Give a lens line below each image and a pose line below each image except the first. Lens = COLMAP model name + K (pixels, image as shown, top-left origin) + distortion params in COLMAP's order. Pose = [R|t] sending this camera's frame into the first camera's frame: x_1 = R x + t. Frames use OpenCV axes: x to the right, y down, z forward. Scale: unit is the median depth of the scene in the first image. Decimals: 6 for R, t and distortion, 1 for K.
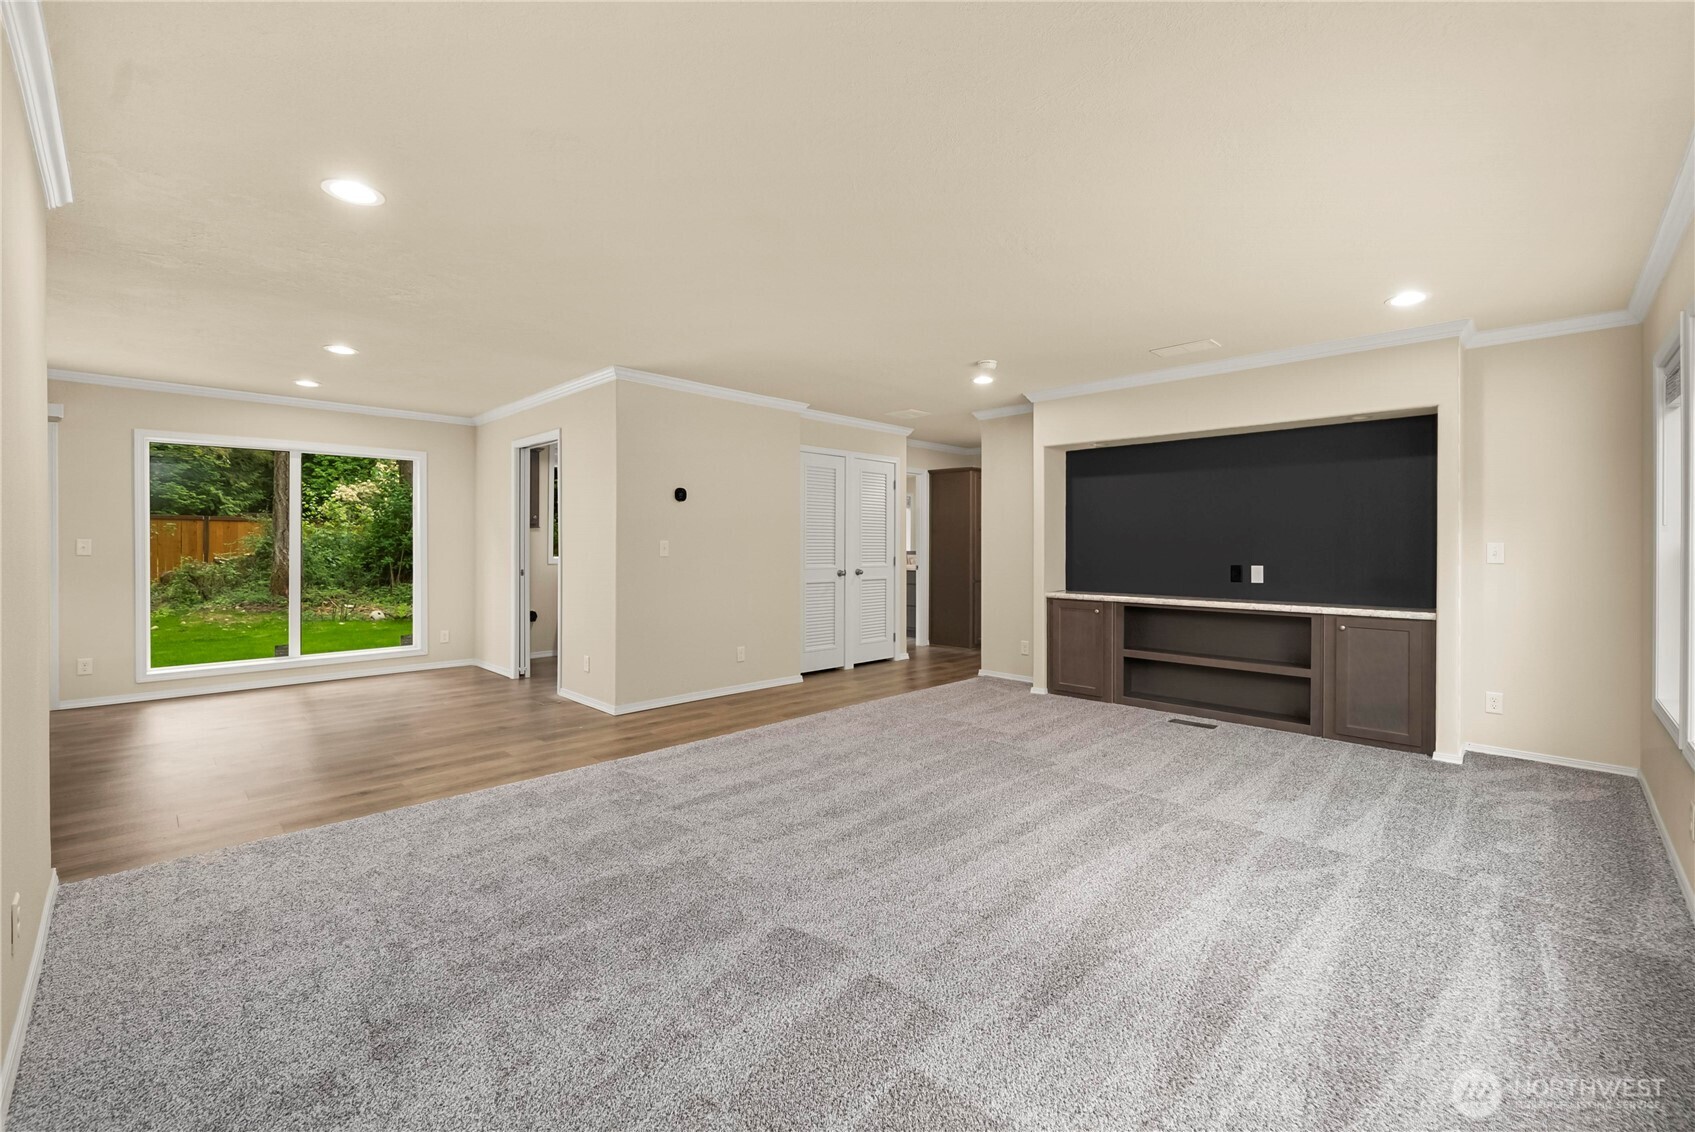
lens RADIAL K [[686.9, 0, 837.7], [0, 686.9, 554.2], [0, 0, 1]] dist [0.000008, 0.000007]
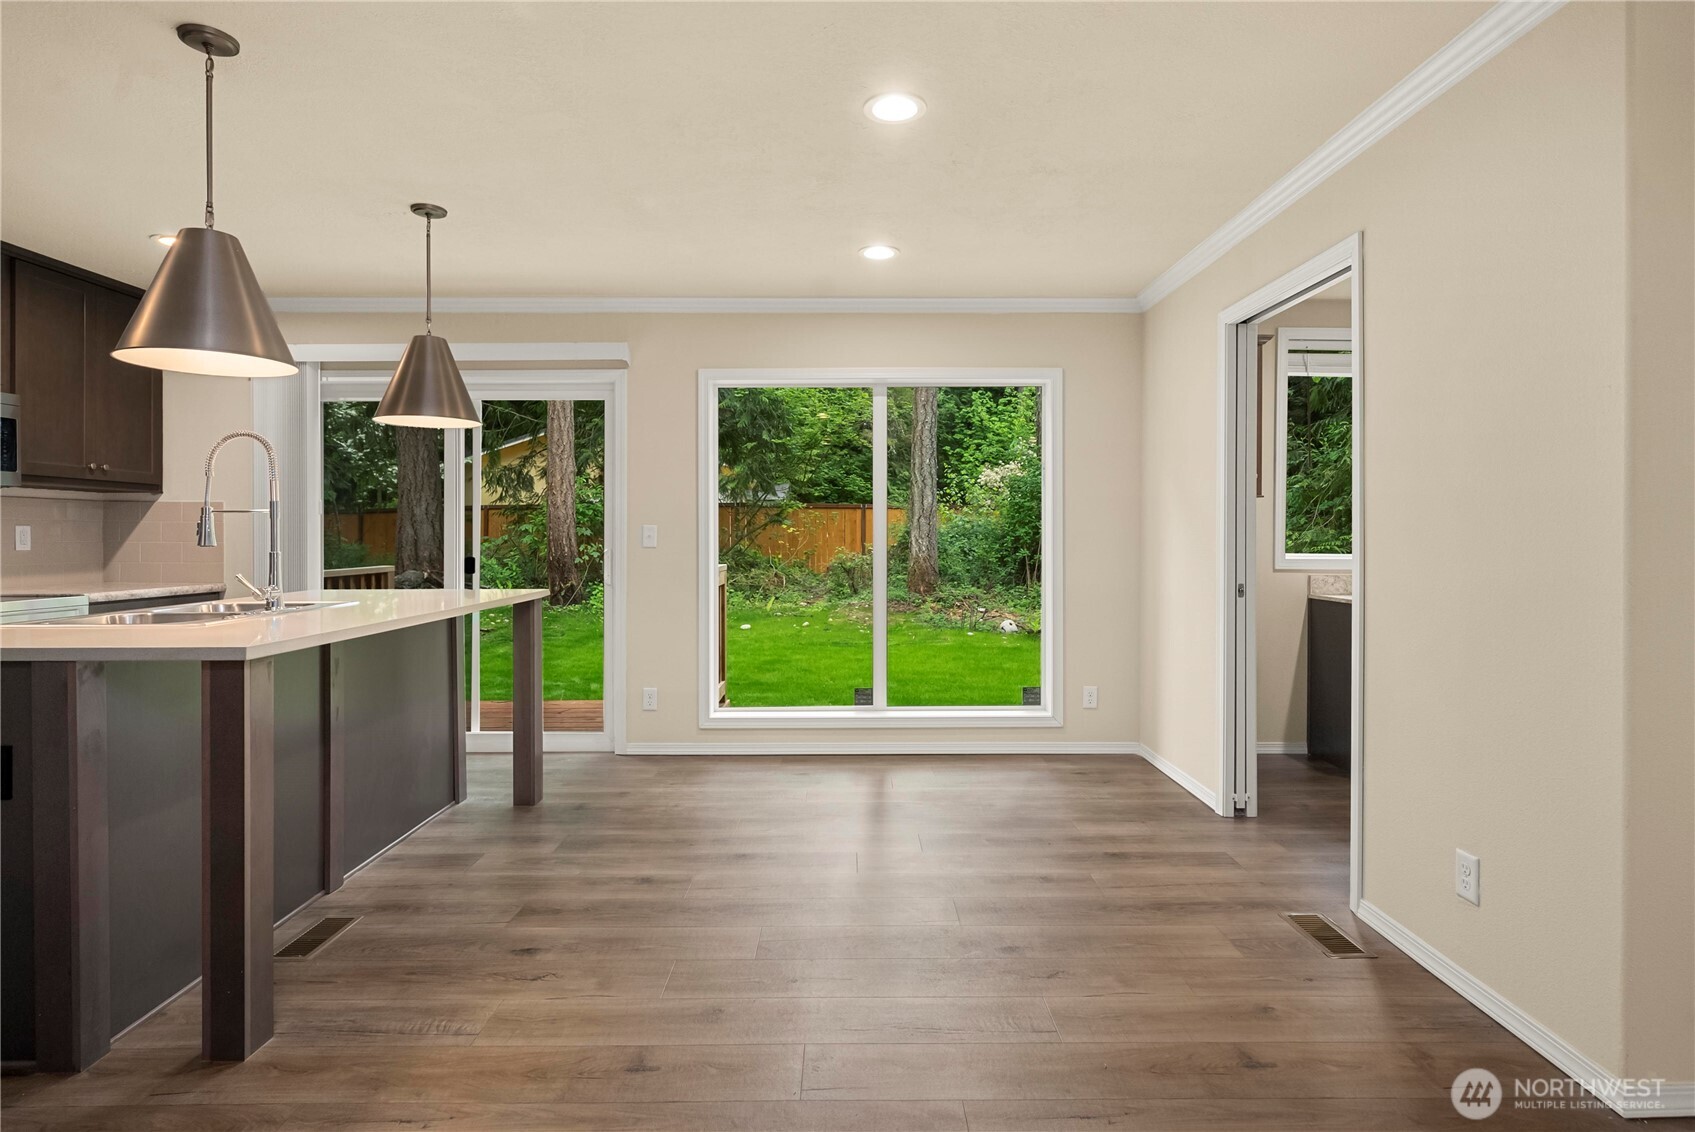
lens RADIAL K [[878.6, 0, 863.3], [0, 878.6, 531.3], [0, 0, 1]] dist [-0.000520, 0.000256]
pose [[0.718924, -0.005153, -0.695070, -0.137212], [-0.006275, 0.999884, -0.013903, -0.001850], [0.695061, 0.014356, 0.718808, 0.235610]]
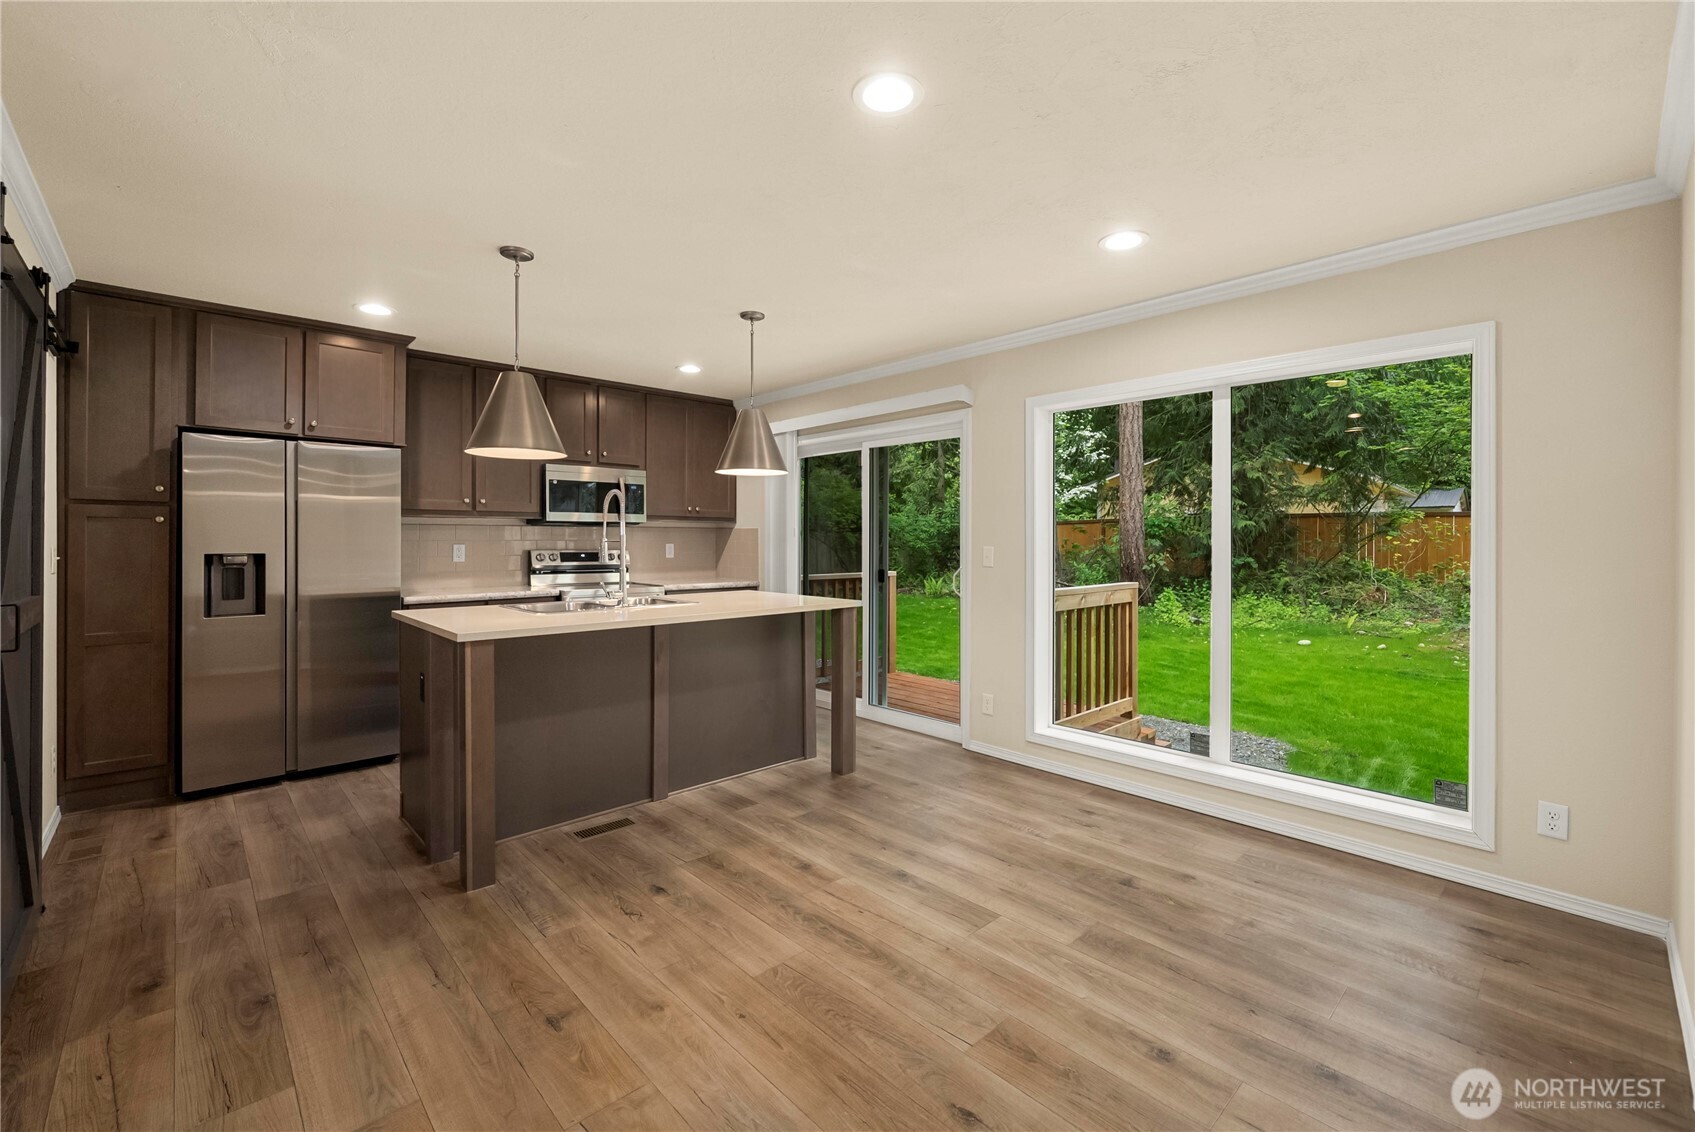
lens RADIAL K [[713.8, 0, 850.0], [0, 713.8, 542.7], [0, 0, 1]] dist [-0.001408, -0.000258]
pose [[-0.027507, 0.003844, -0.999614, -0.124152], [-0.017552, 0.999837, 0.004328, -0.013094], [0.999468, 0.017664, -0.027435, 0.412263]]
